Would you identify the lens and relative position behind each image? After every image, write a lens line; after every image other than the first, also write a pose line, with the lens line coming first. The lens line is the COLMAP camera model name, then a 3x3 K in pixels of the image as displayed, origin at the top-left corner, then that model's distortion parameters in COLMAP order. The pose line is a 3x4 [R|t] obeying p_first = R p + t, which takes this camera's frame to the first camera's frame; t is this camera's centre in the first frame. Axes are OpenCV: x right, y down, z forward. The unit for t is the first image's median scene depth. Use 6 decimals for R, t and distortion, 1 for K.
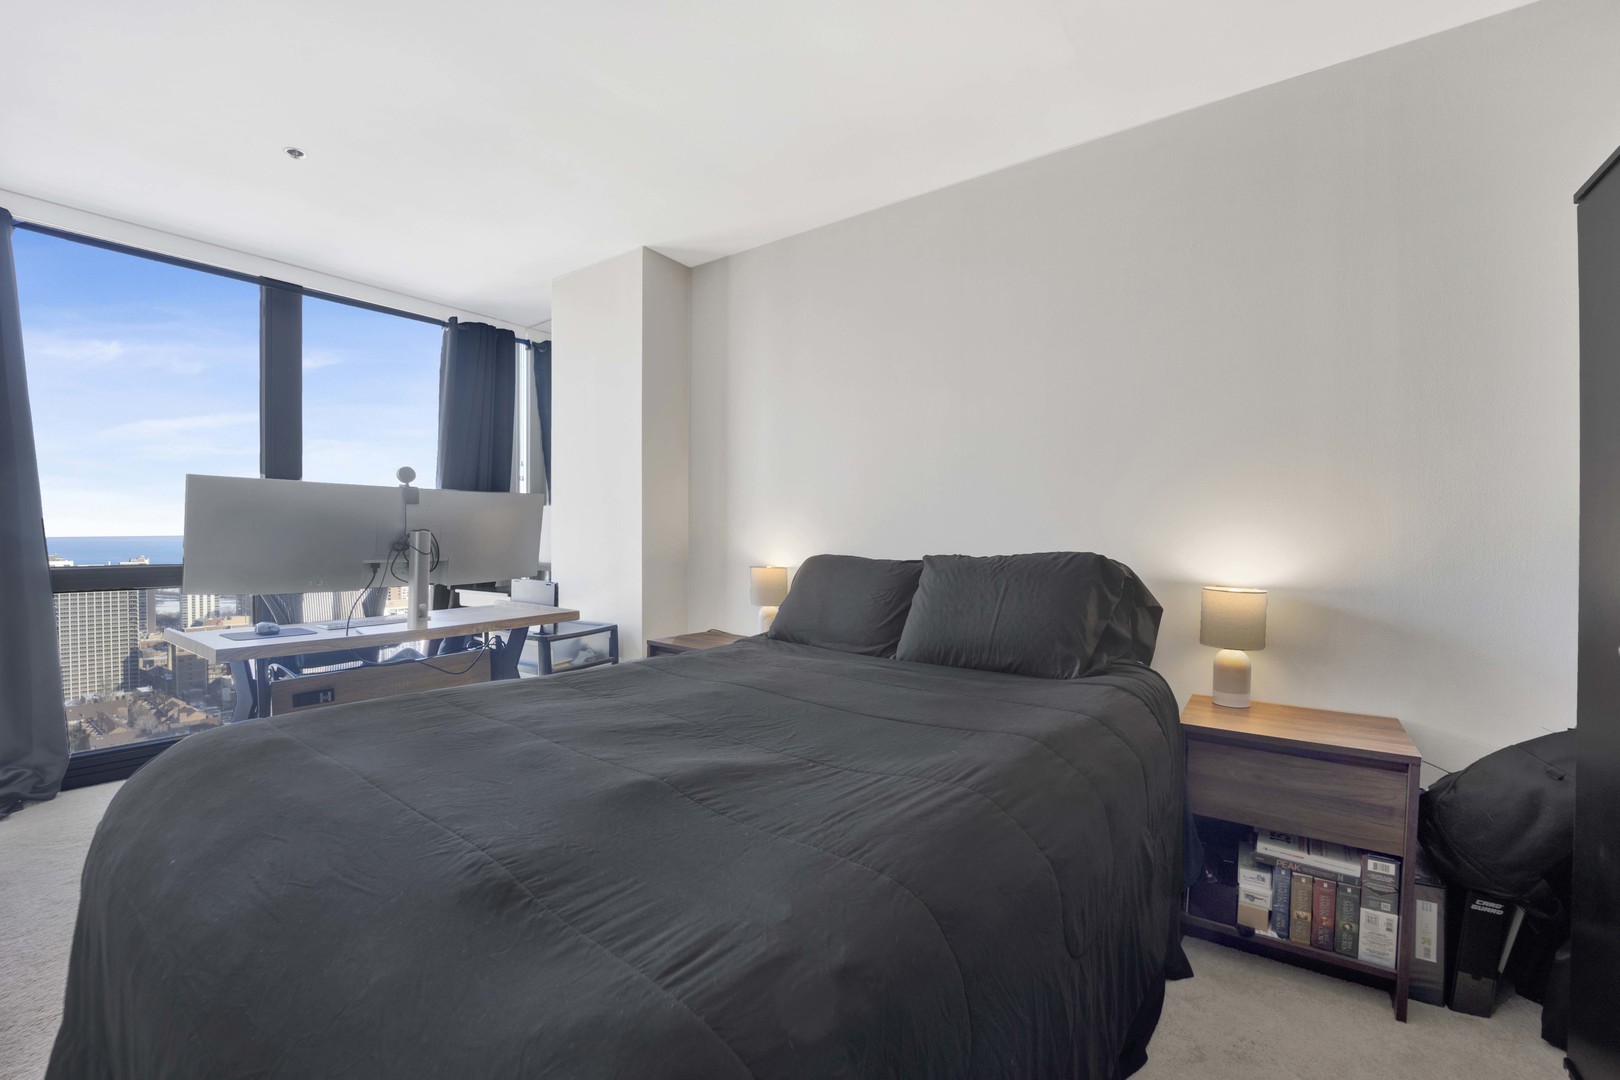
lens RADIAL K [[699.7, 0, 811.5], [0, 699.7, 547.1], [0, 0, 1]] dist [-0.028672, 0.004184]
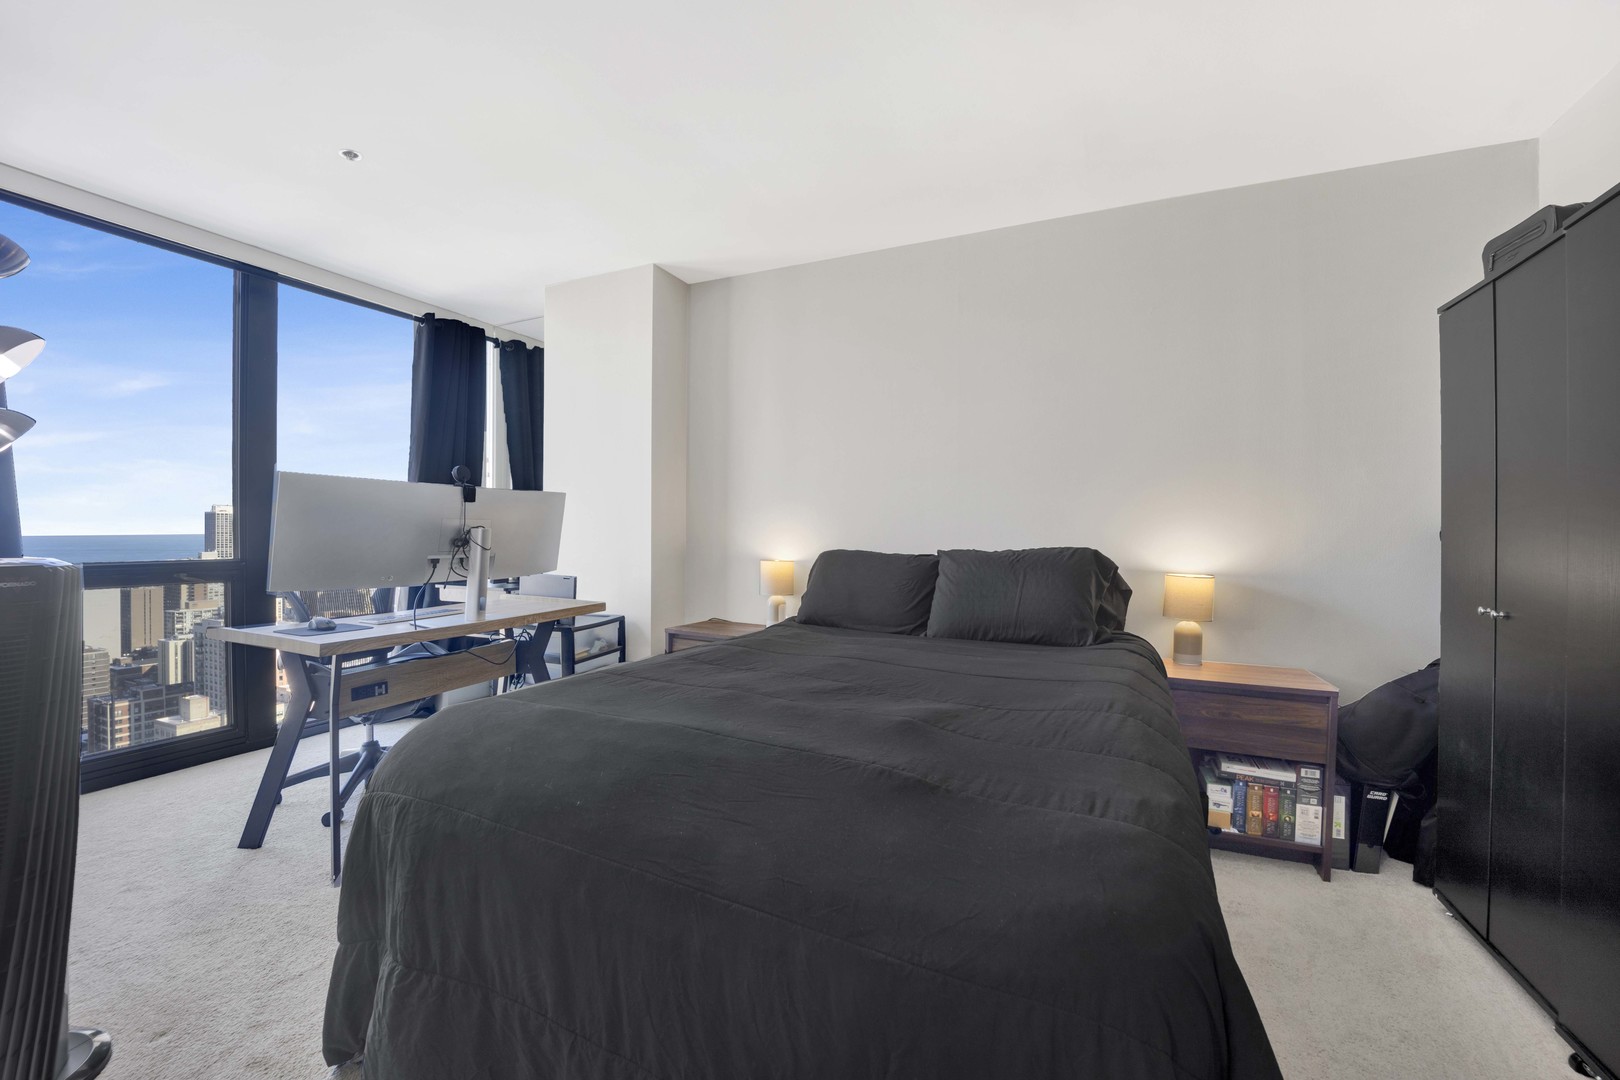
lens RADIAL K [[677.6, 0, 810.0], [0, 677.6, 540.0], [0, 0, 1]] dist [-0.018188, -0.000356]
pose [[0.982473, 0.000923, 0.186402, -0.383408], [-0.000300, 0.999994, -0.003368, -0.002018], [-0.186404, 0.003253, 0.982468, -0.137033]]
